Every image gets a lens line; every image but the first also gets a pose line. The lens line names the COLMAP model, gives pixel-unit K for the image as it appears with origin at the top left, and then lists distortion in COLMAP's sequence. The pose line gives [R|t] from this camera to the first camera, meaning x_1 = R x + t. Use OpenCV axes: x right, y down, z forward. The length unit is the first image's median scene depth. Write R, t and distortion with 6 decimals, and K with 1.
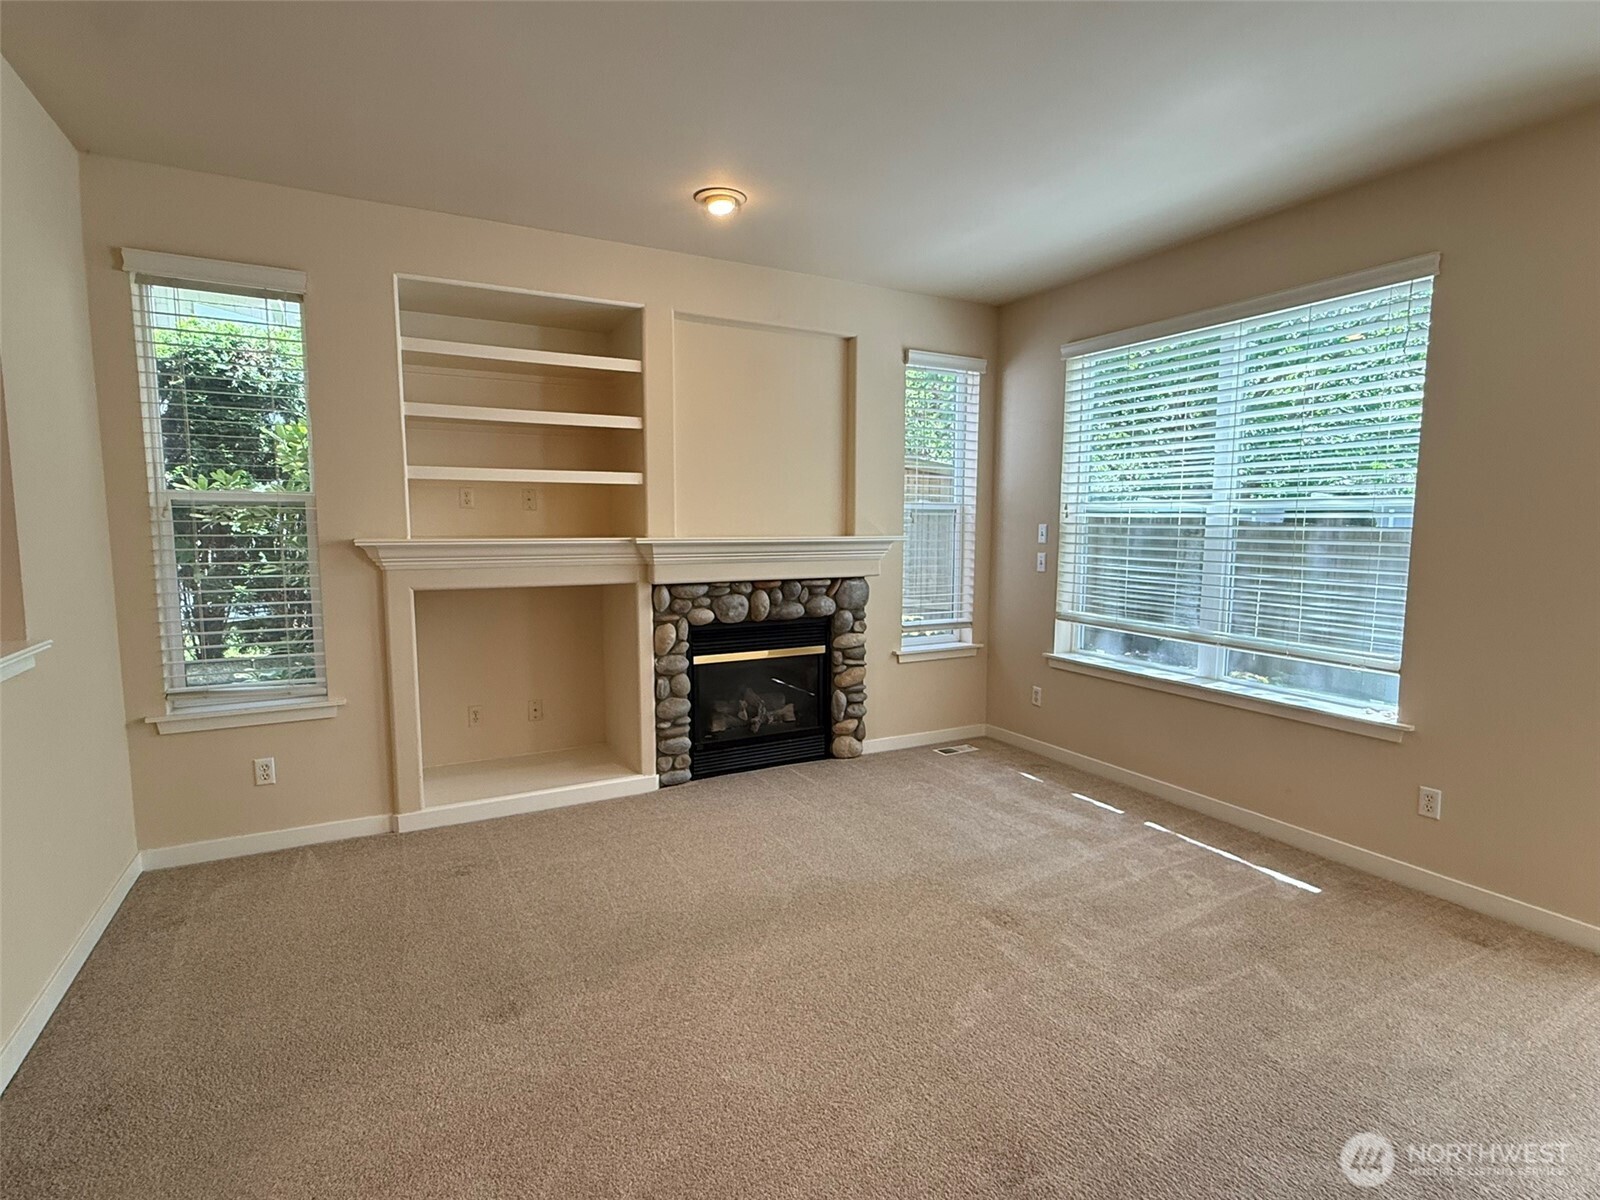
lens RADIAL K [[793.1, 0, 803.0], [0, 793.1, 597.9], [0, 0, 1]] dist [-0.002214, 0.001367]
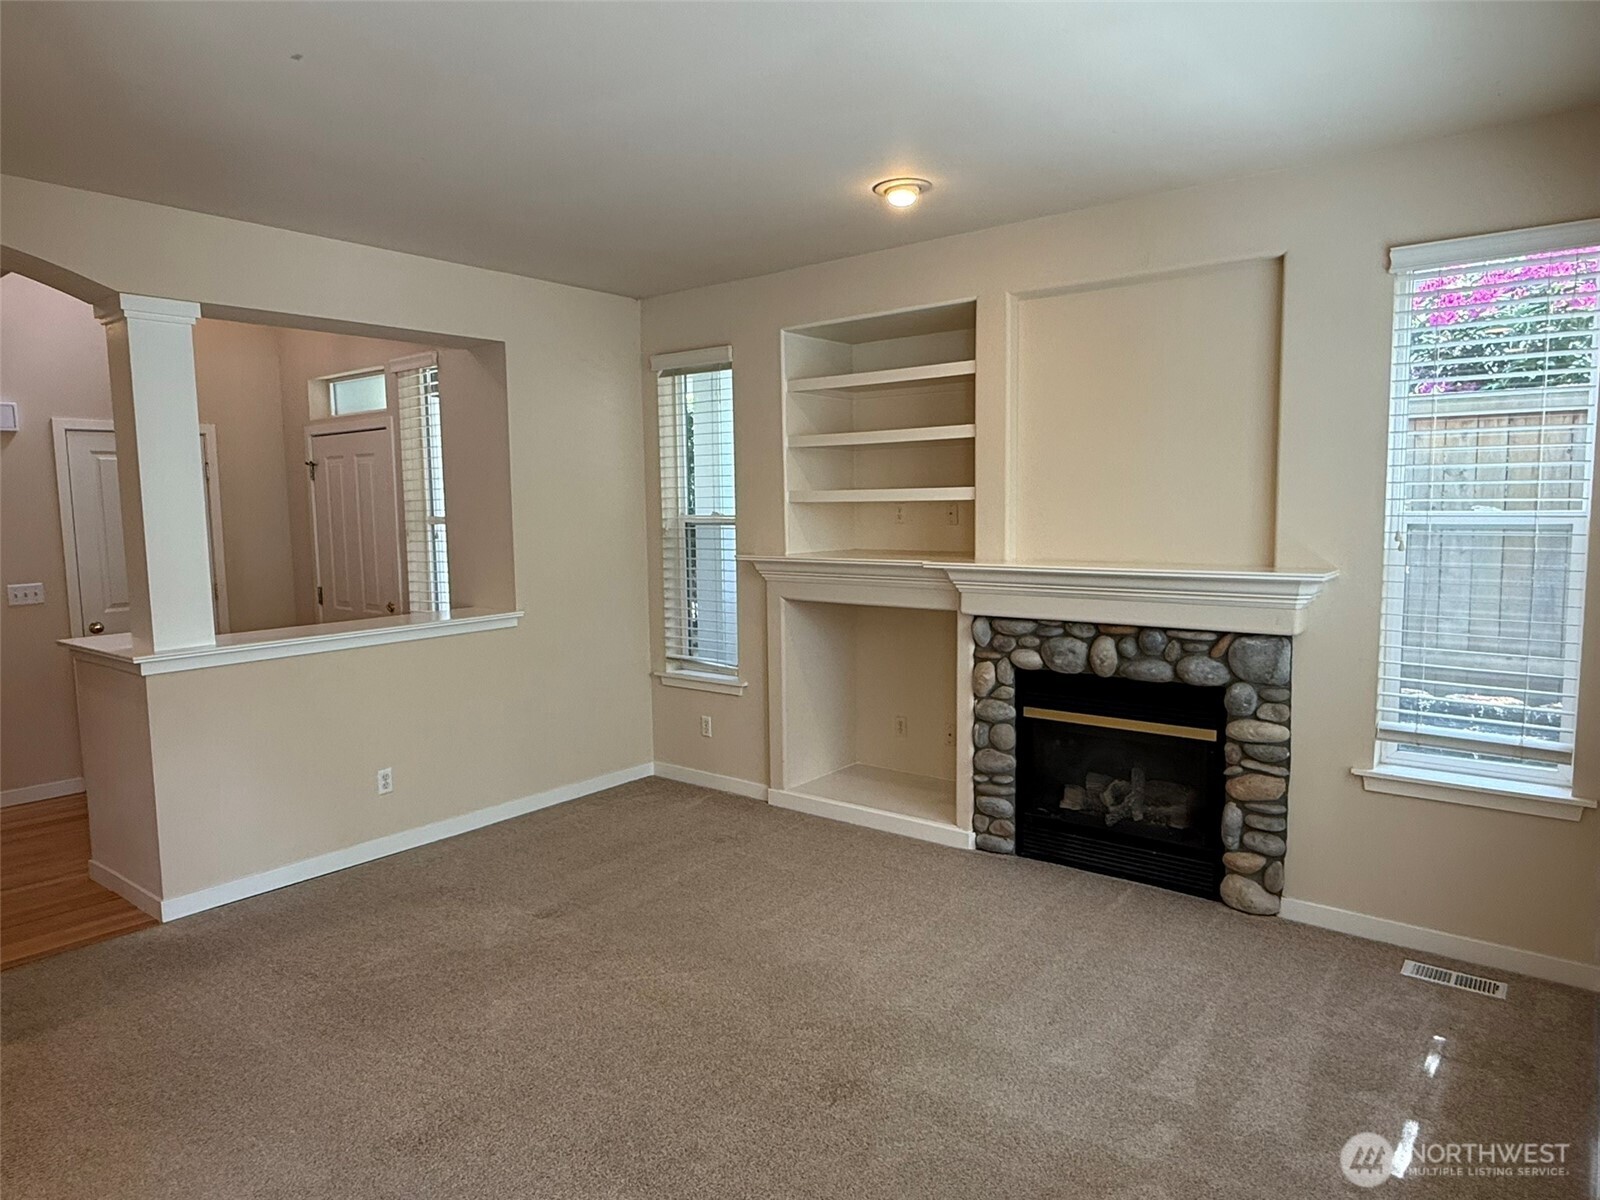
lens RADIAL K [[990.4, 0, 801.5], [0, 990.4, 604.2], [0, 0, 1]] dist [0.005569, 0.000578]
pose [[0.396914, 0.082001, -0.914185, 0.705956], [-0.078024, 0.995410, 0.055411, -0.071430], [0.914533, 0.049335, 0.401491, 0.373534]]
